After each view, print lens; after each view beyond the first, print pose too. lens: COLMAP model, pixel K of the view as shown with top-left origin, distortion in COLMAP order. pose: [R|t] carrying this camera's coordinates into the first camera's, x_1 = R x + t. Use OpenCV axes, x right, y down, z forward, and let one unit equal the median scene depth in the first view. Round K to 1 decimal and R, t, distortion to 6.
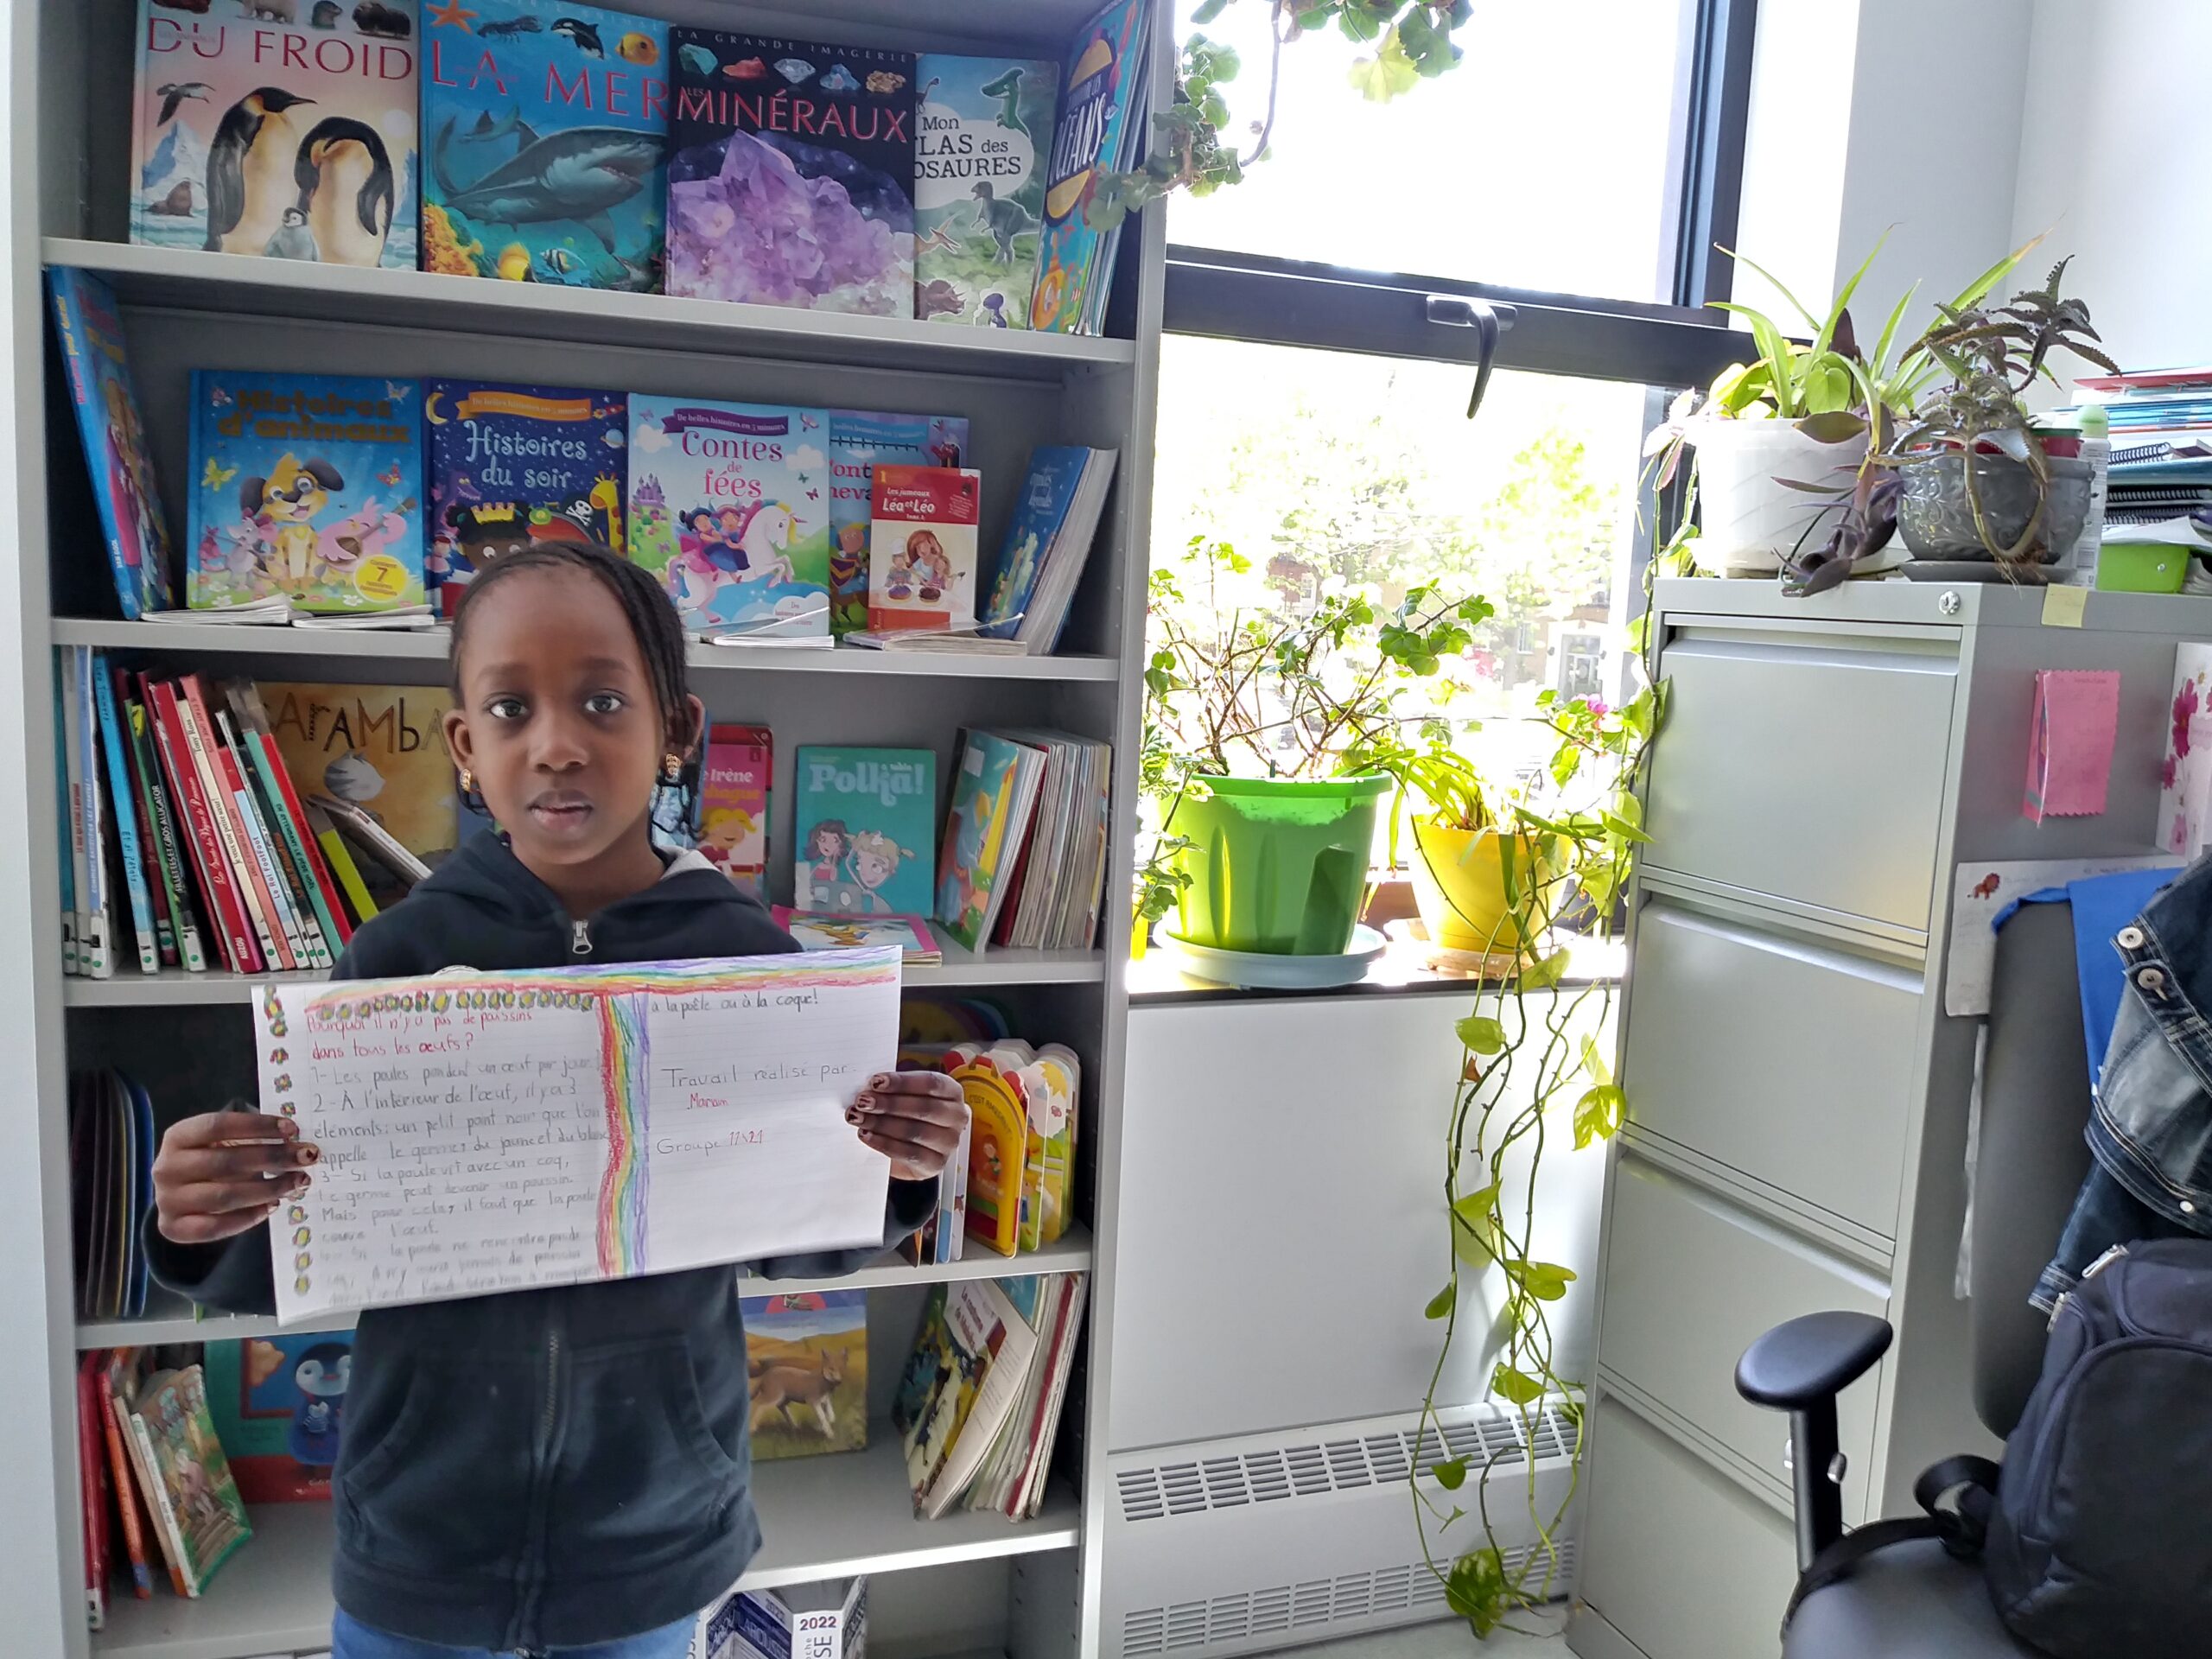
lens RADIAL K [[1786.0, 0, 1084.2], [0, 1786.0, 832.4], [0, 0, 1]] dist [0.034793, -0.077137]
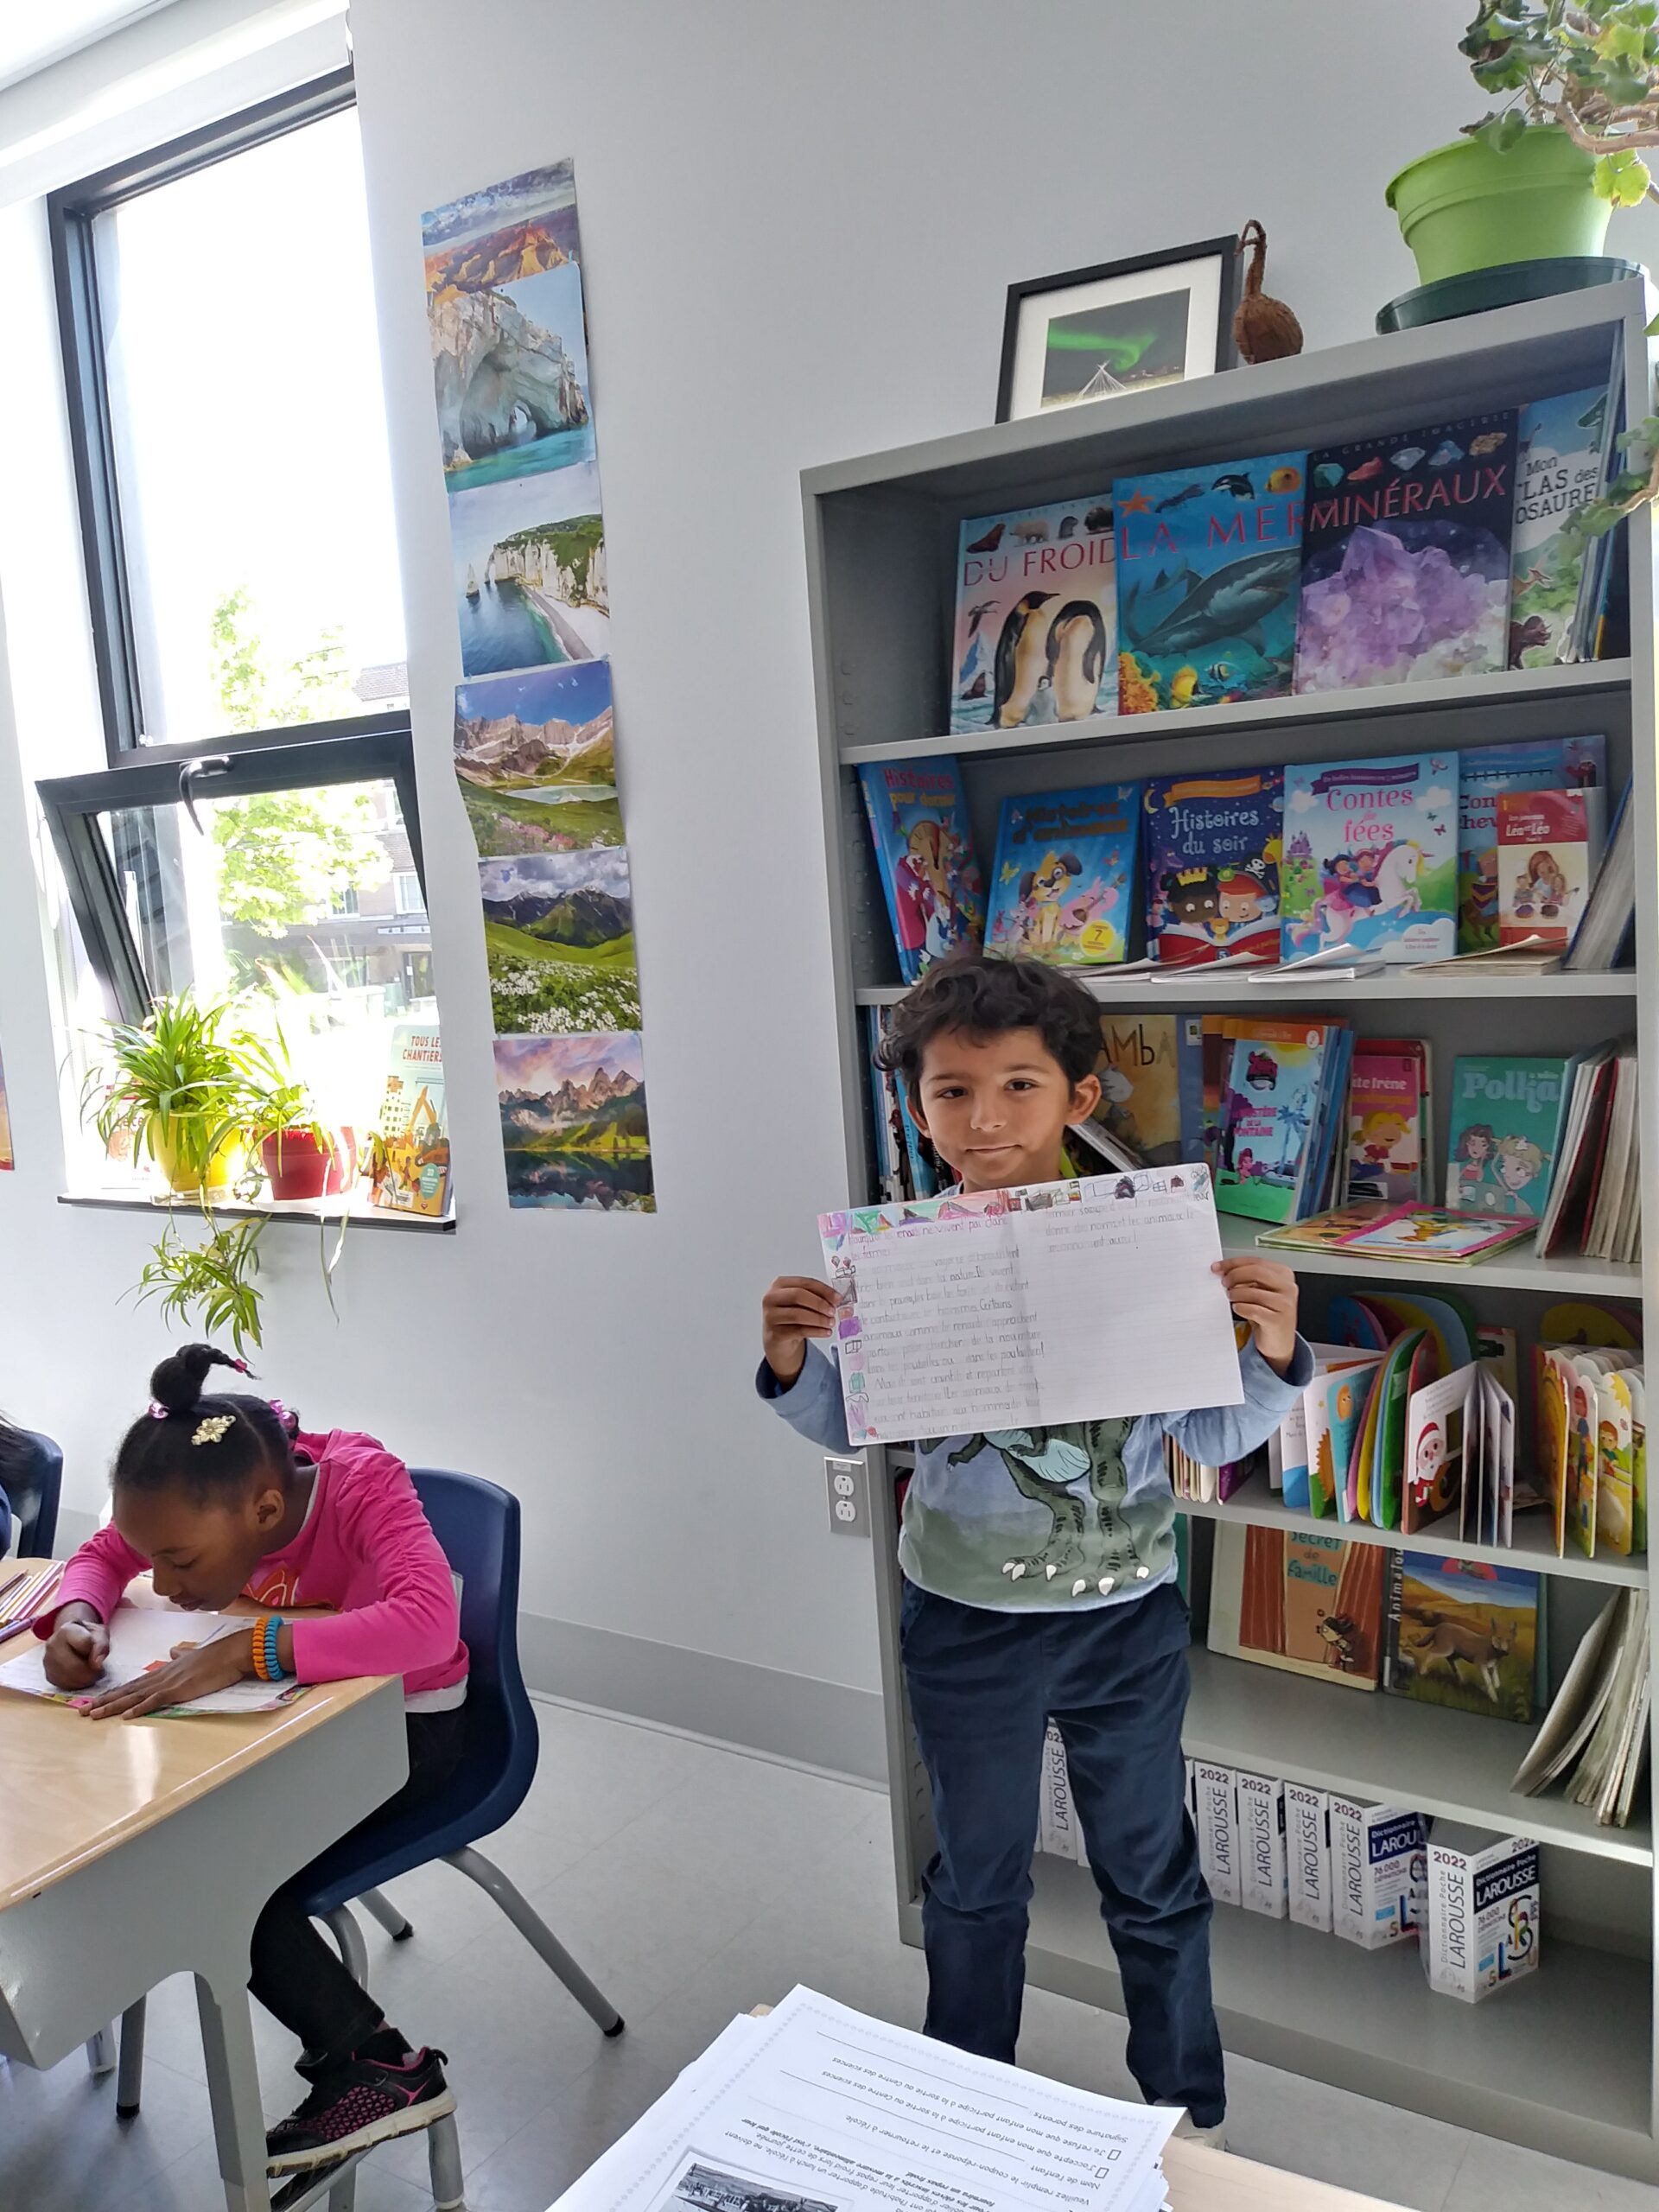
lens RADIAL K [[1788.7, 0, 805.8], [0, 1788.7, 1088.1], [0, 0, 1]] dist [0.015535, -0.037885]
pose [[0.584125, 0.010215, -0.811599, 0.532843], [-0.012932, 0.999911, 0.003278, -0.029483], [0.811560, 0.008581, 0.584206, 0.041957]]
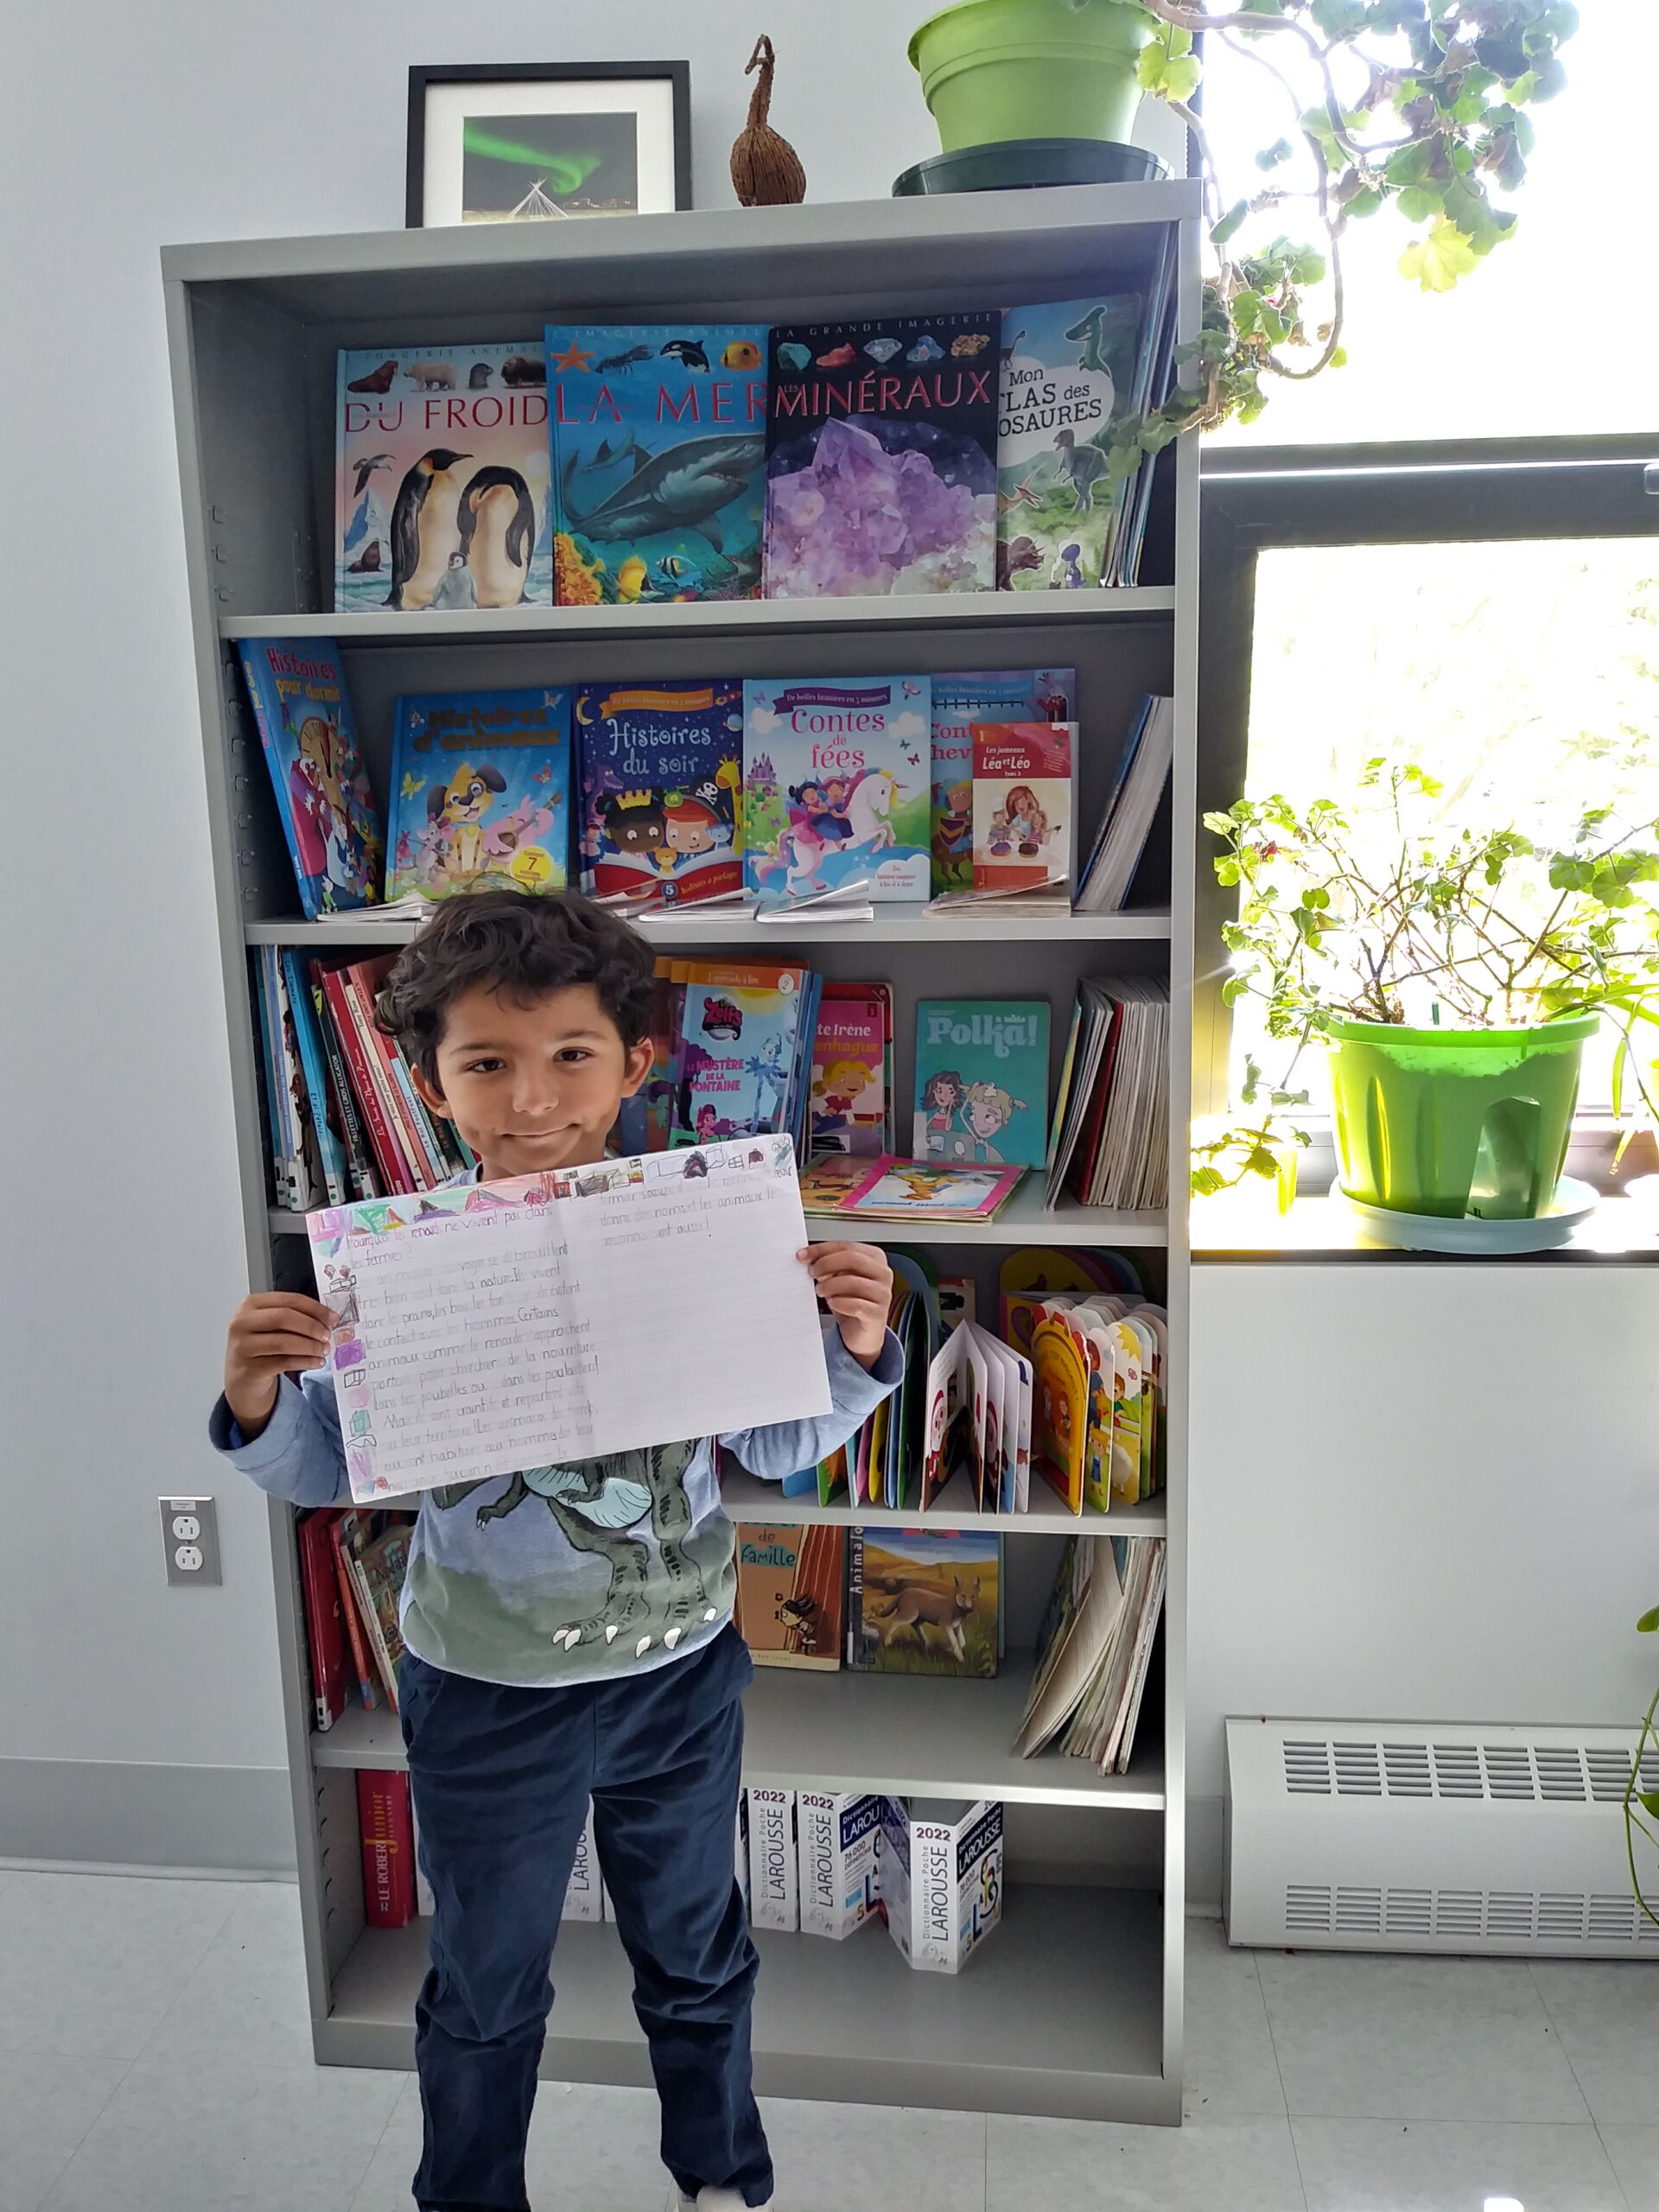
lens RADIAL K [[1783.1, 0, 814.2], [0, 1783.1, 1083.0], [0, 0, 1]] dist [0.022518, -0.047306]
pose [[0.897034, 0.012565, -0.441784, 0.262160], [0.005458, 0.999205, 0.039502, -0.044686], [0.441929, -0.037846, 0.896252, 0.045987]]
